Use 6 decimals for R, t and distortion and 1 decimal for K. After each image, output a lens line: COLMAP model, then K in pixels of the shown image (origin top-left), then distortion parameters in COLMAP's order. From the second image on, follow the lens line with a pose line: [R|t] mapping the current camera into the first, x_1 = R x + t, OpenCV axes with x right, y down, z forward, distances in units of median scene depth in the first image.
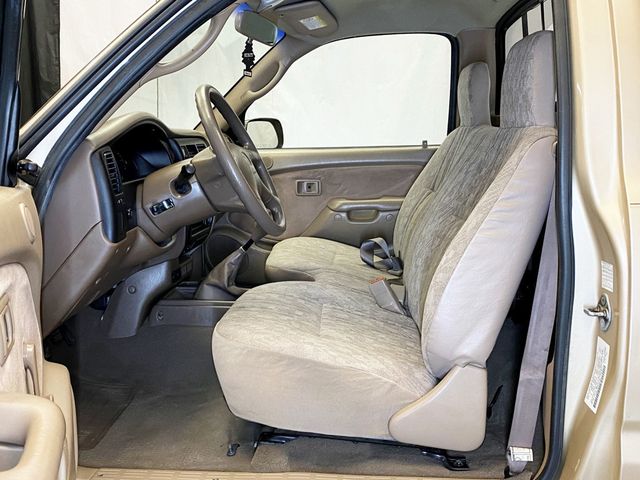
lens RADIAL K [[625.7, 0, 320.0], [0, 625.7, 240.0], [0, 0, 1]] dist [-0.010489, -0.009579]
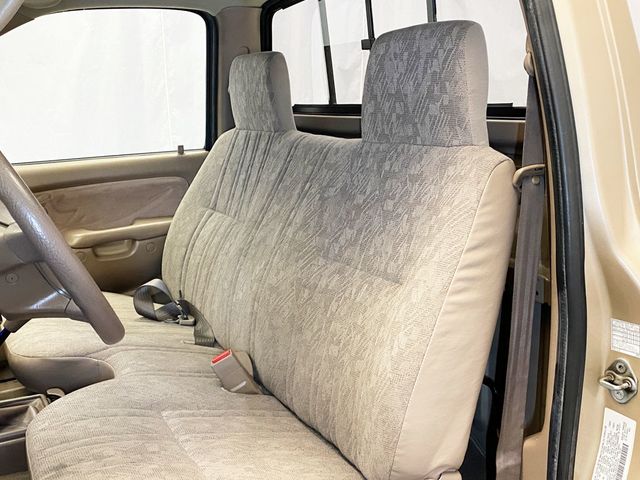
lens RADIAL K [[637.3, 0, 320.0], [0, 637.3, 240.0], [0, 0, 1]] dist [0.029235, -0.000049]
pose [[0.849128, -0.131721, 0.511499, -0.128783], [0.117166, 0.991252, 0.060761, -0.074819], [-0.515027, 0.008337, 0.857133, 0.228680]]
